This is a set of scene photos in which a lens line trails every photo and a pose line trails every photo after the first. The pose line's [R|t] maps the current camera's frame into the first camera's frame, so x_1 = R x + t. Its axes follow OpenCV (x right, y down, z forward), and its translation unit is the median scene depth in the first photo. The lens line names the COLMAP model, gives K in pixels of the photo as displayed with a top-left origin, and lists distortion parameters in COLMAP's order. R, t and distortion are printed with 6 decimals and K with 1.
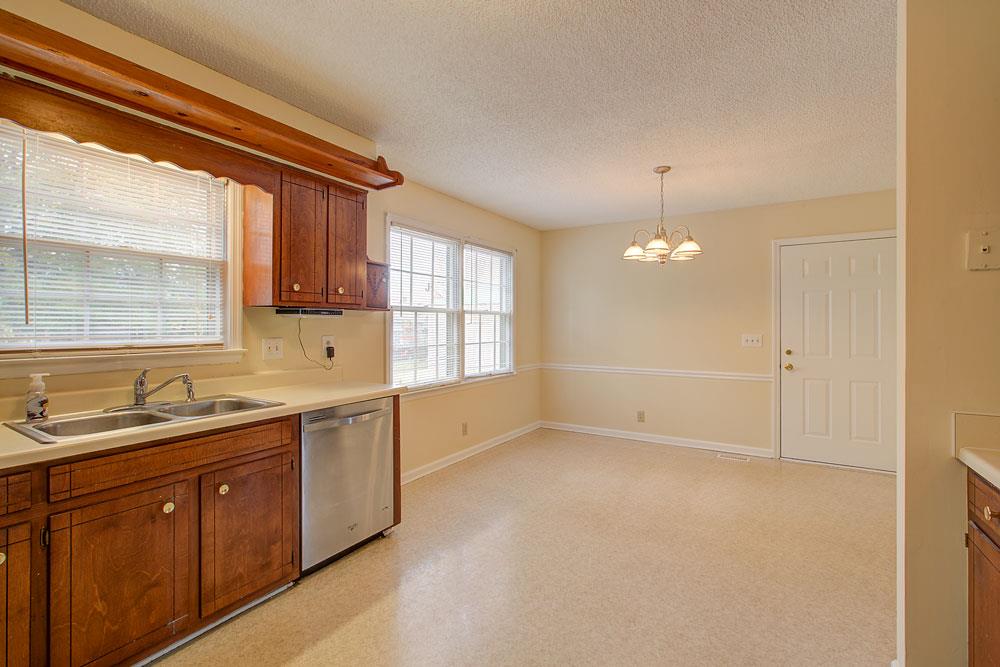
lens RADIAL K [[448.1, 0, 501.2], [0, 448.1, 327.5], [0, 0, 1]] dist [-0.014859, 0.005318]
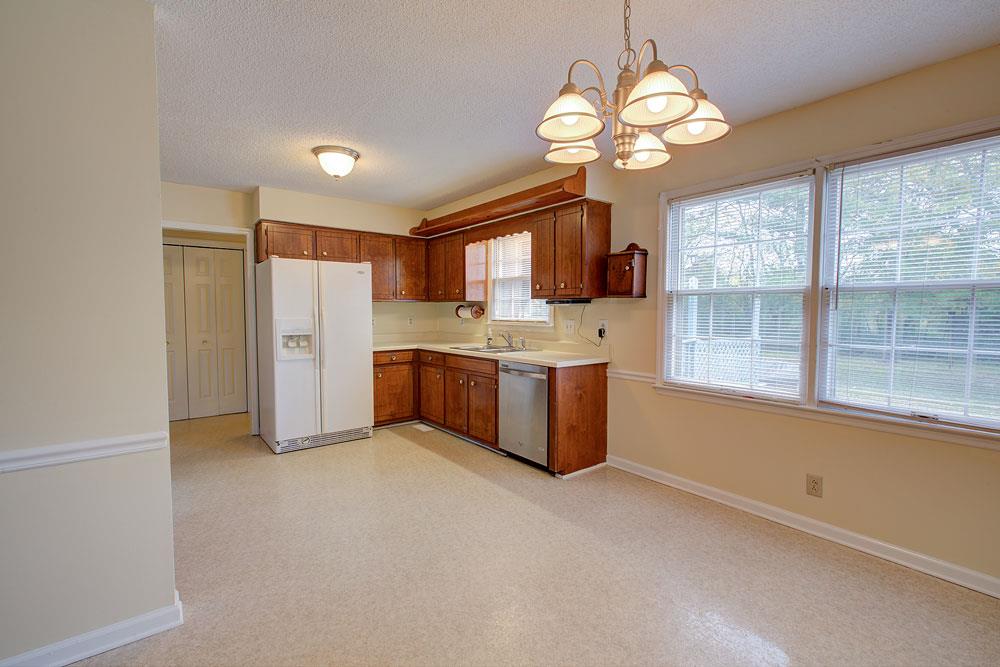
lens RADIAL K [[448.1, 0, 501.2], [0, 448.1, 327.5], [0, 0, 1]] dist [-0.014859, 0.005318]
pose [[-0.337311, 0.043293, -0.940397, 1.129296], [-0.003225, 0.998883, 0.047142, -0.021373], [0.941388, 0.018935, -0.336795, 1.474442]]
